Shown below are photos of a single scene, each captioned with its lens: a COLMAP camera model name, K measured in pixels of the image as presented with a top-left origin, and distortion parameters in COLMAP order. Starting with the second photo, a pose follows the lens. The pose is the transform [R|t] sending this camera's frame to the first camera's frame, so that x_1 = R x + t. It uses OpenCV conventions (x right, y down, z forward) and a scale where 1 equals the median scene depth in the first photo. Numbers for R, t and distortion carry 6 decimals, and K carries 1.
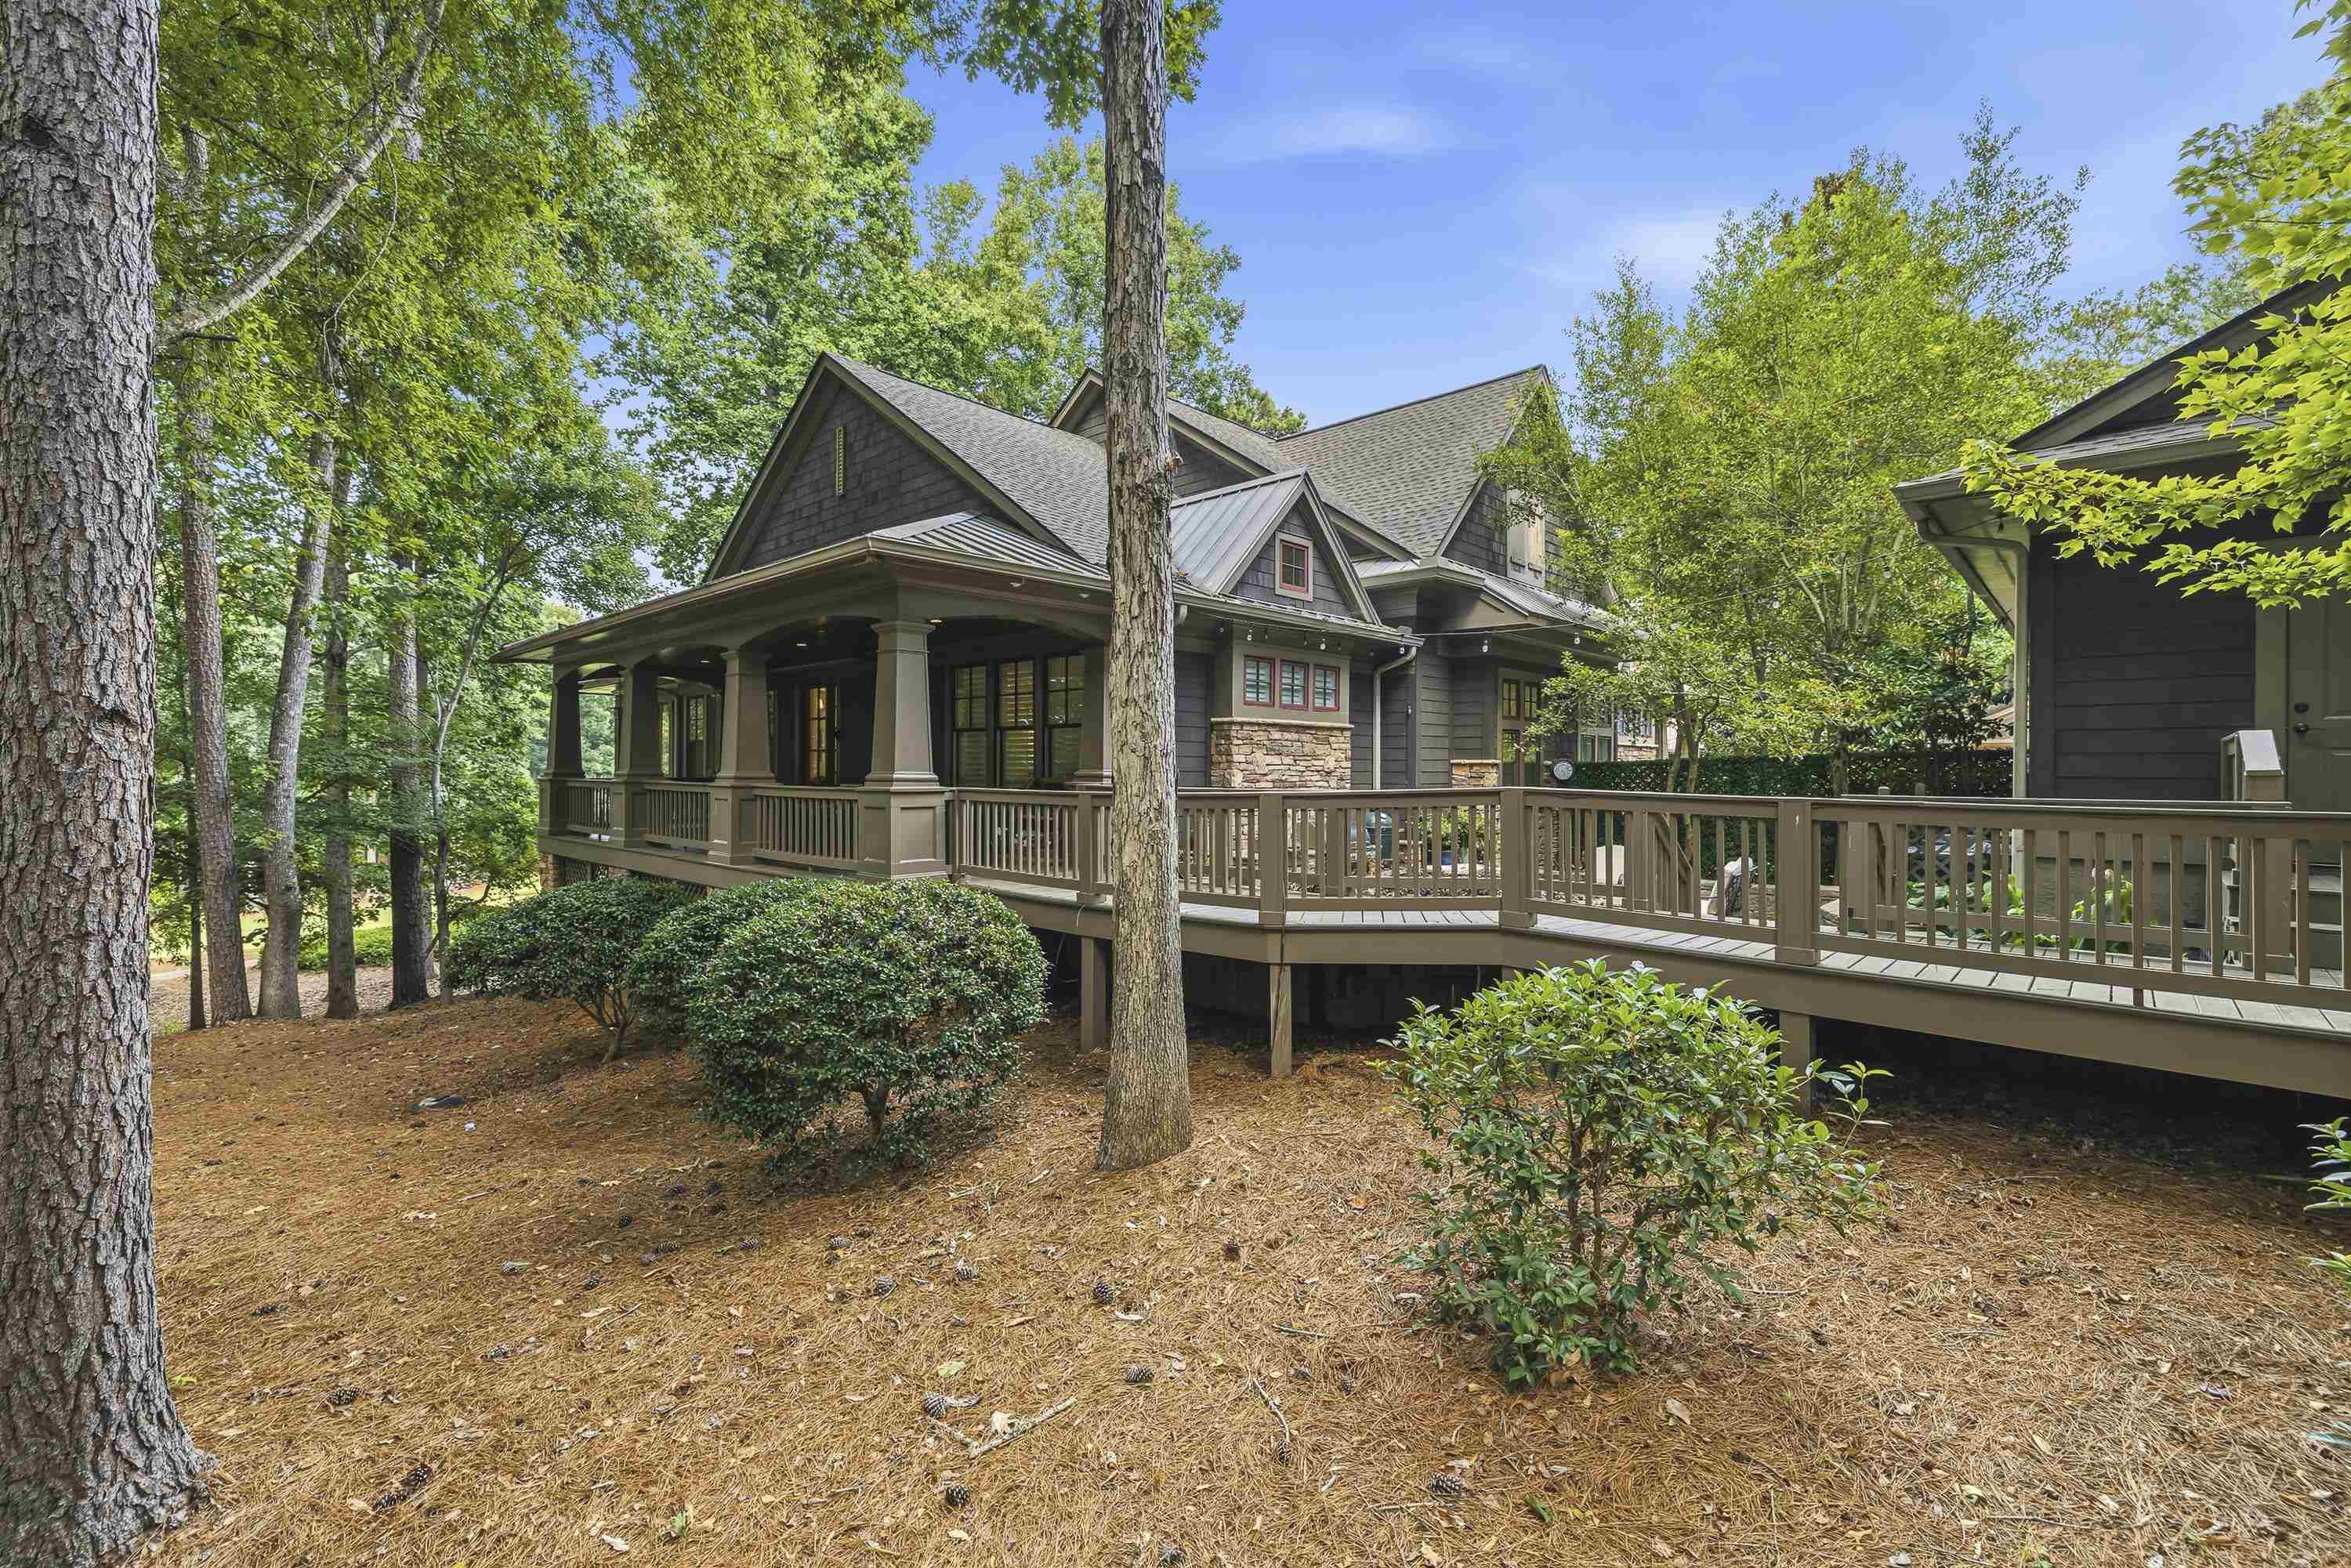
lens RADIAL K [[961.4, 0, 1187.1], [0, 961.4, 785.5], [0, 0, 1]] dist [0.011315, -0.001350]
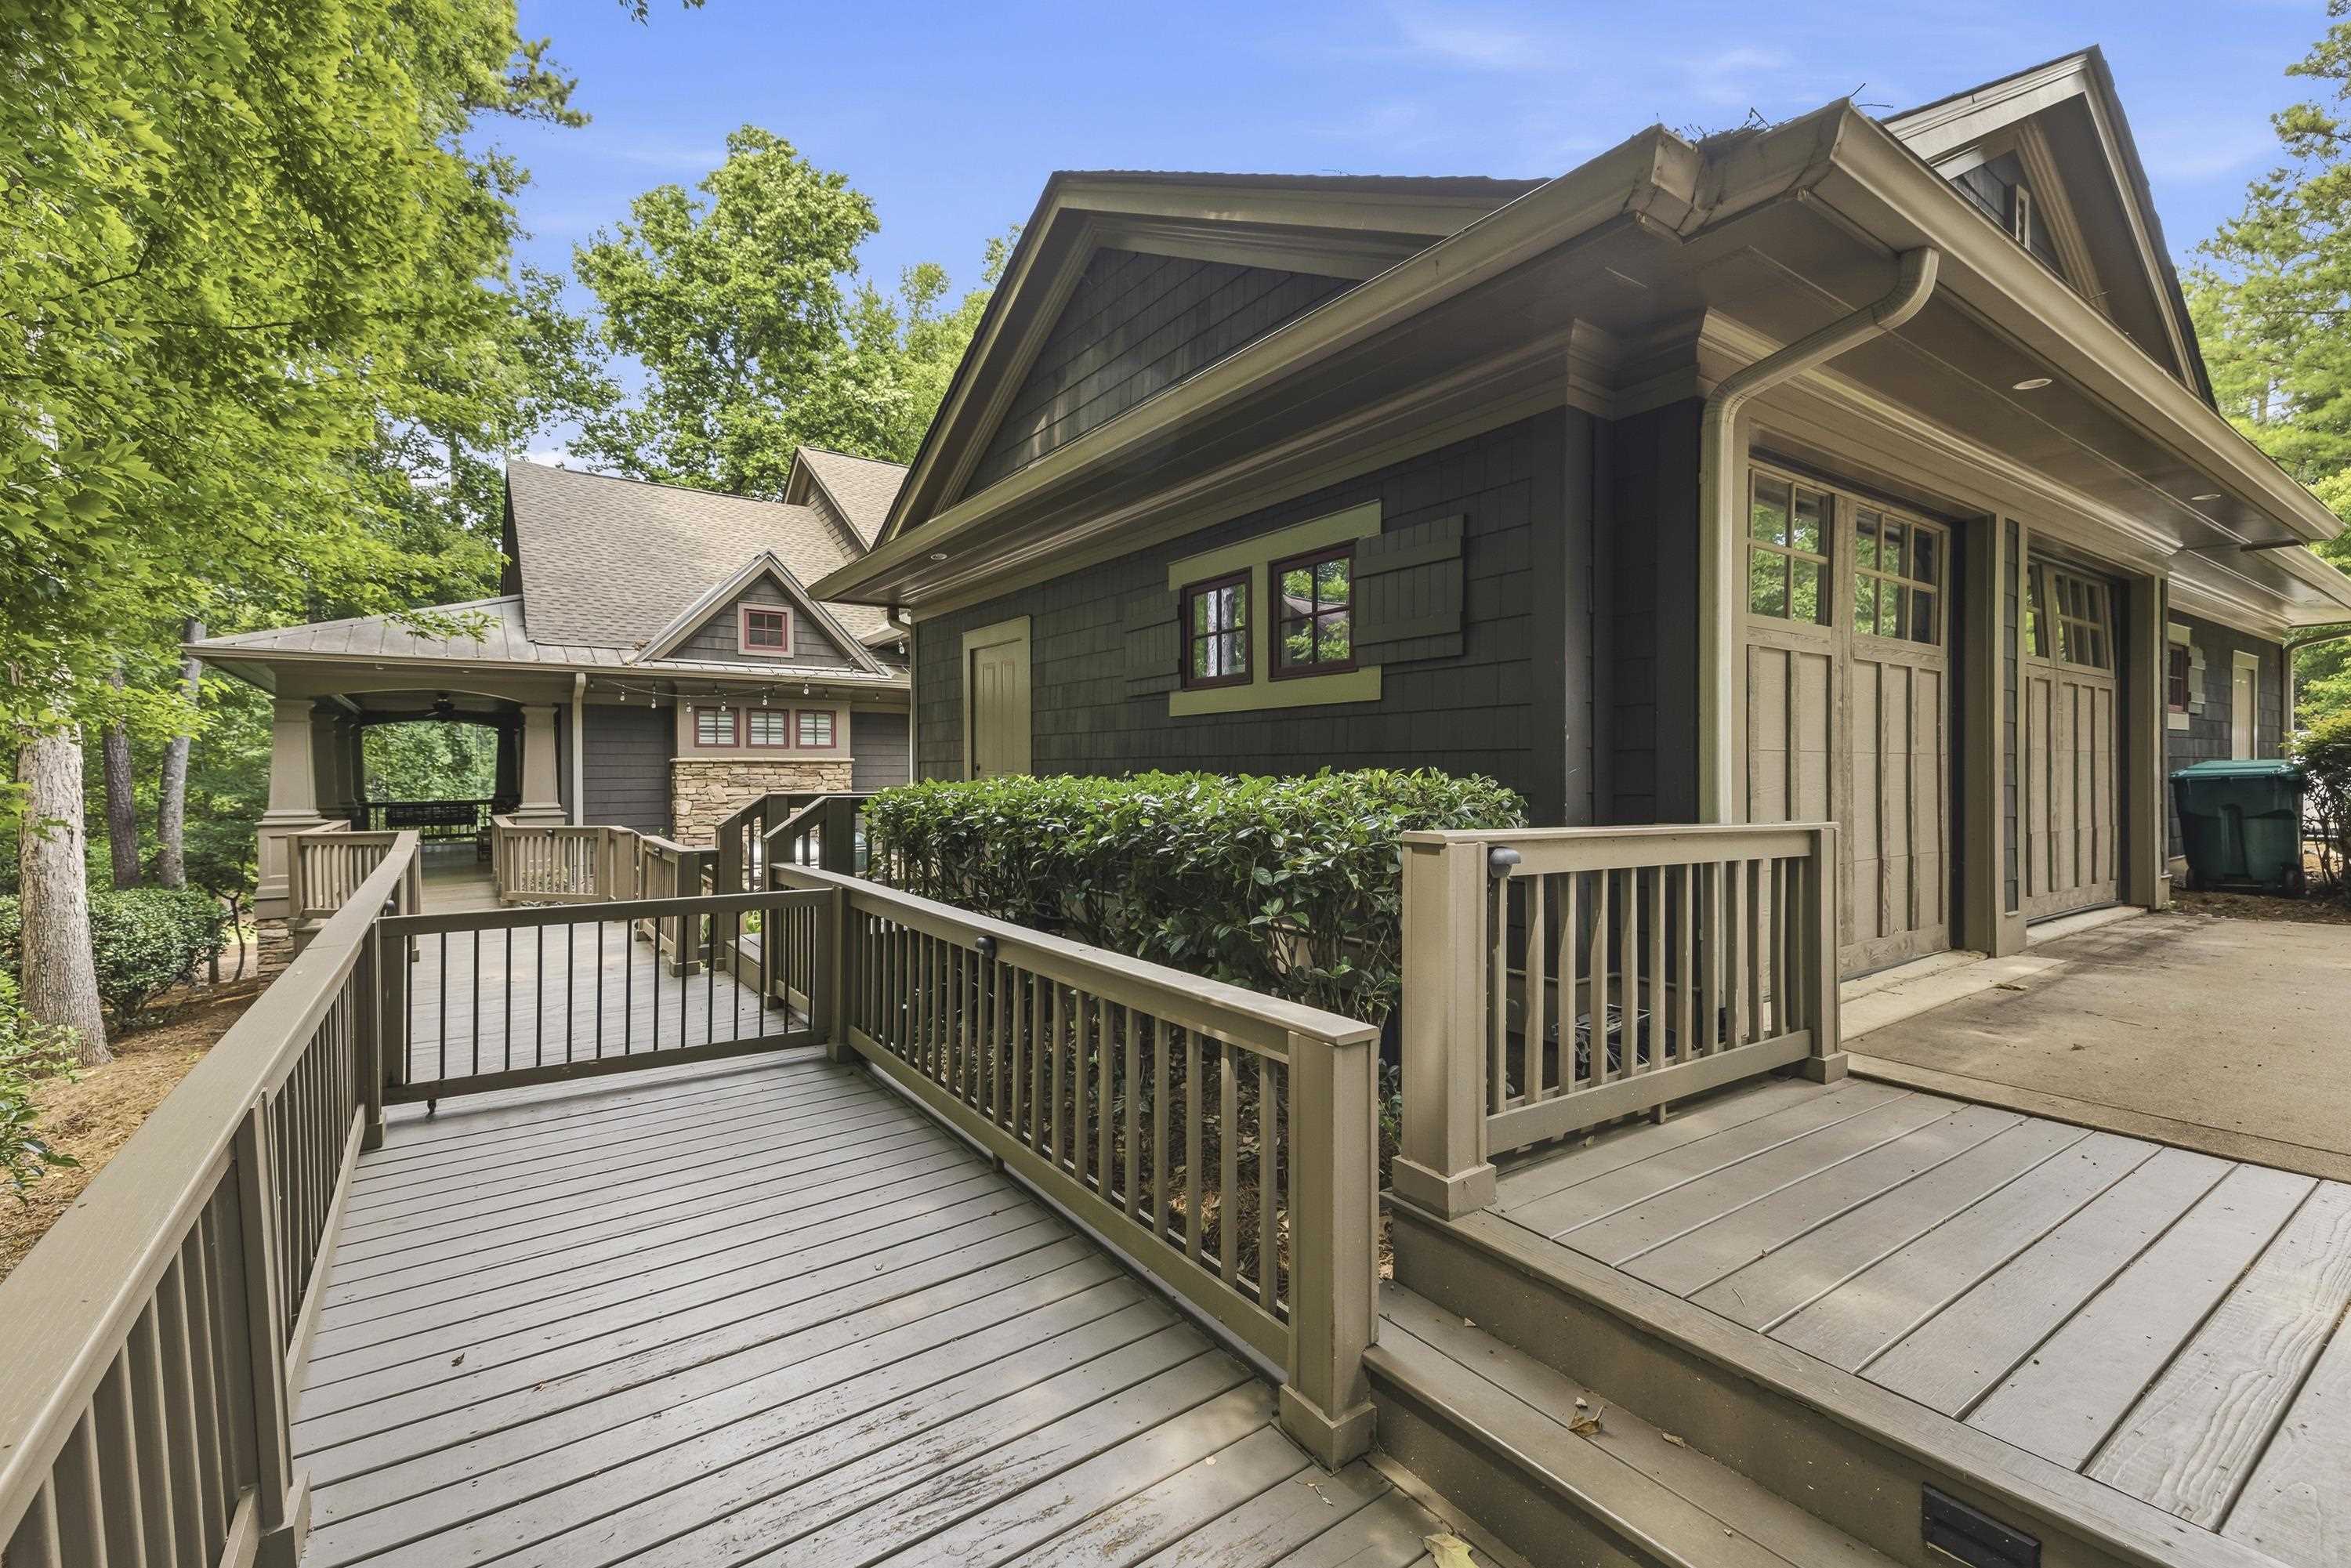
lens RADIAL K [[961.4, 0, 1205.4], [0, 961.4, 788.5], [0, 0, 1]] dist [0.011315, -0.001350]
pose [[0.986792, -0.006909, -0.161847, 0.813617], [0.006883, 0.999976, -0.000721, -0.023037], [0.161848, -0.000403, 0.986816, -0.101471]]
